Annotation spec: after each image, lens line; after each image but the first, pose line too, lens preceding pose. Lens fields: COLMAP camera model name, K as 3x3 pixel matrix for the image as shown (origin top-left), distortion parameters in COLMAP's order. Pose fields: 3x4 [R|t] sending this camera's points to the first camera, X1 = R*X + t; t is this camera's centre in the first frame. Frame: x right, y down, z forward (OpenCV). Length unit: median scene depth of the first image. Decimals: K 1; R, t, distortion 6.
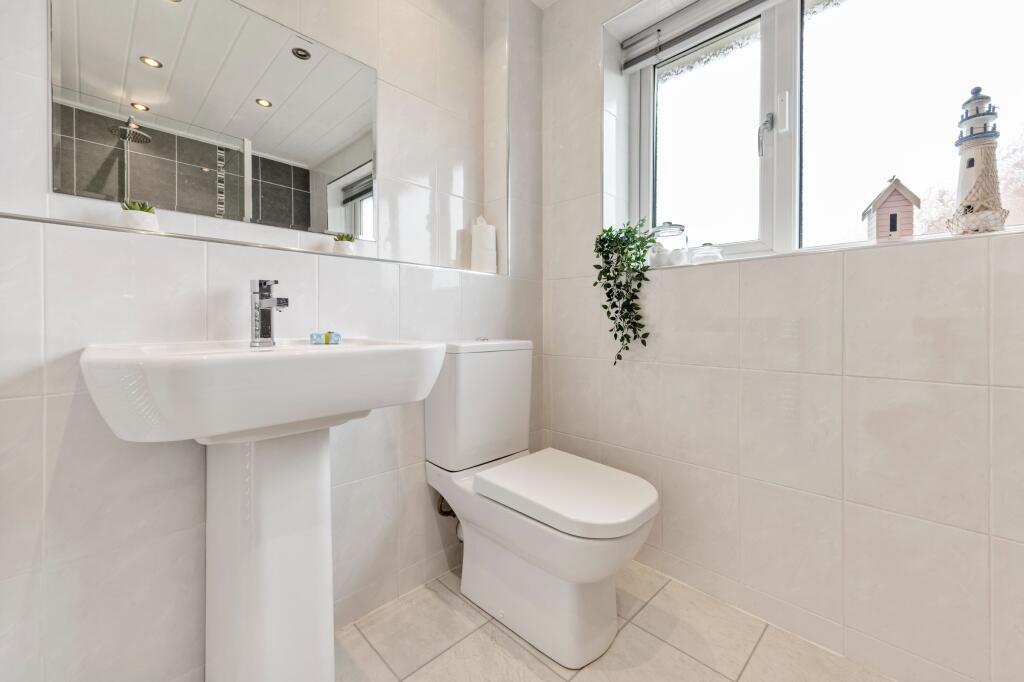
lens RADIAL K [[409.1, 0, 511.5], [0, 409.1, 321.8], [0, 0, 1]] dist [0.004484, -0.000011]
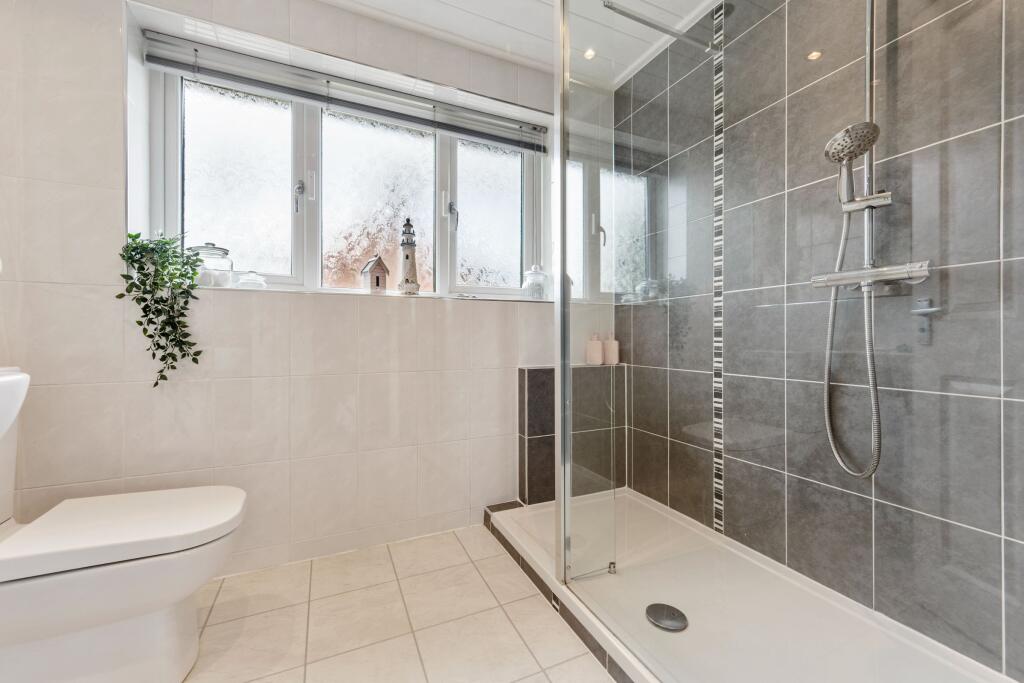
lens RADIAL K [[409.1, 0, 510.0], [0, 409.1, 338.3], [0, 0, 1]] dist [0.004484, -0.000011]
pose [[0.338365, -0.002243, 0.941012, -0.348378], [0.001740, 0.999997, 0.001758, -0.003925], [-0.941013, 0.001042, 0.338368, -0.069334]]
